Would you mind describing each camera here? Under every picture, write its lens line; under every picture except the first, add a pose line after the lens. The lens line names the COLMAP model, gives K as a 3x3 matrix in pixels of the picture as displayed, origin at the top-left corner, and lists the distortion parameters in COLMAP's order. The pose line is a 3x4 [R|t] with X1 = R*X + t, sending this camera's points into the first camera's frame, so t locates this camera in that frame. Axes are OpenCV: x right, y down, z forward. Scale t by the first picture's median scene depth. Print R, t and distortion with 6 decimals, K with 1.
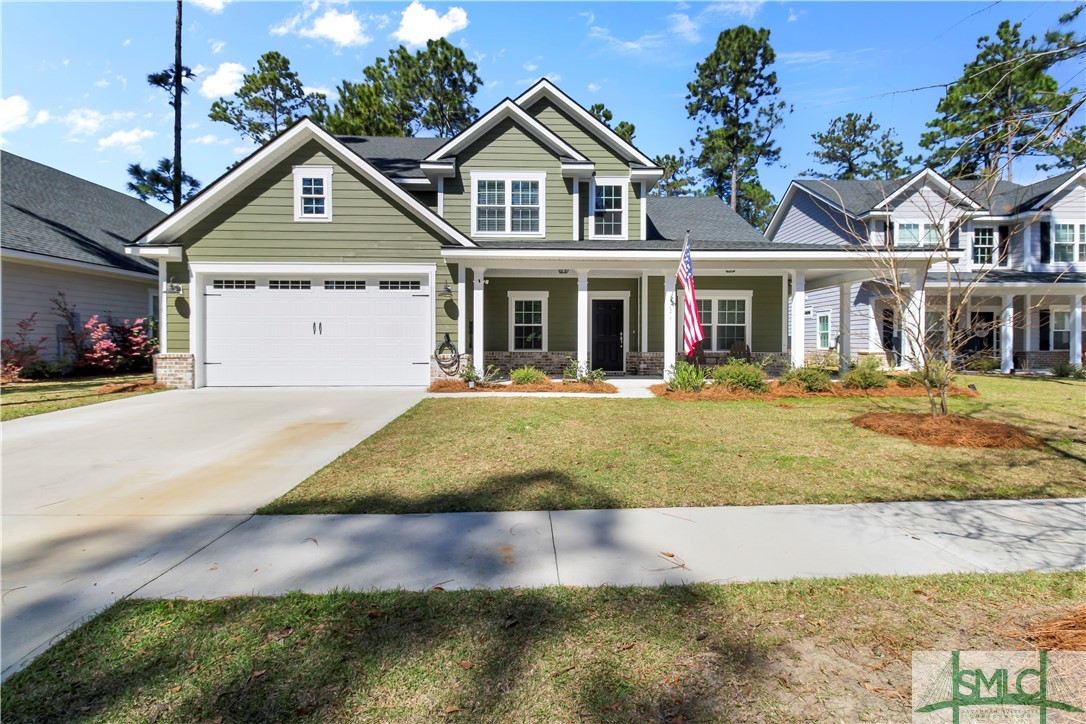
lens RADIAL K [[503.1, 0, 566.1], [0, 503.1, 341.9], [0, 0, 1]] dist [0.015155, -0.006061]
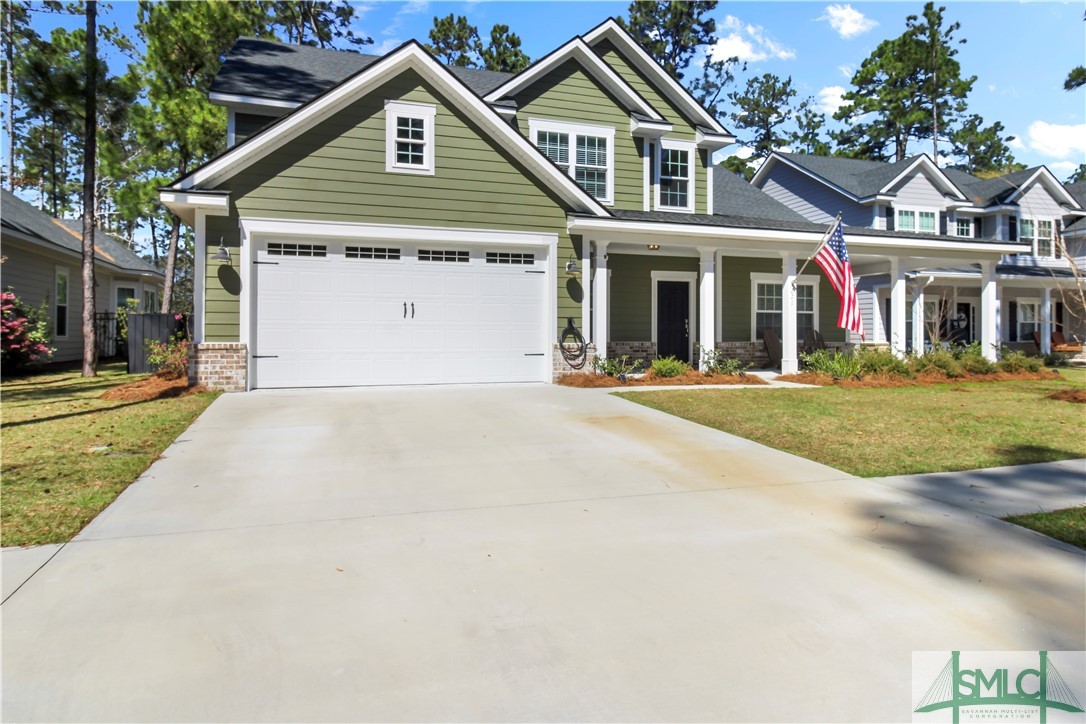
lens RADIAL K [[695.1, 0, 527.4], [0, 695.1, 328.0], [0, 0, 1]] dist [0.001318, 0.009721]
pose [[0.953128, 0.005316, 0.302520, -0.528892], [-0.002567, 0.999952, -0.009484, 0.008039], [-0.302556, 0.008263, 0.953096, -0.060754]]
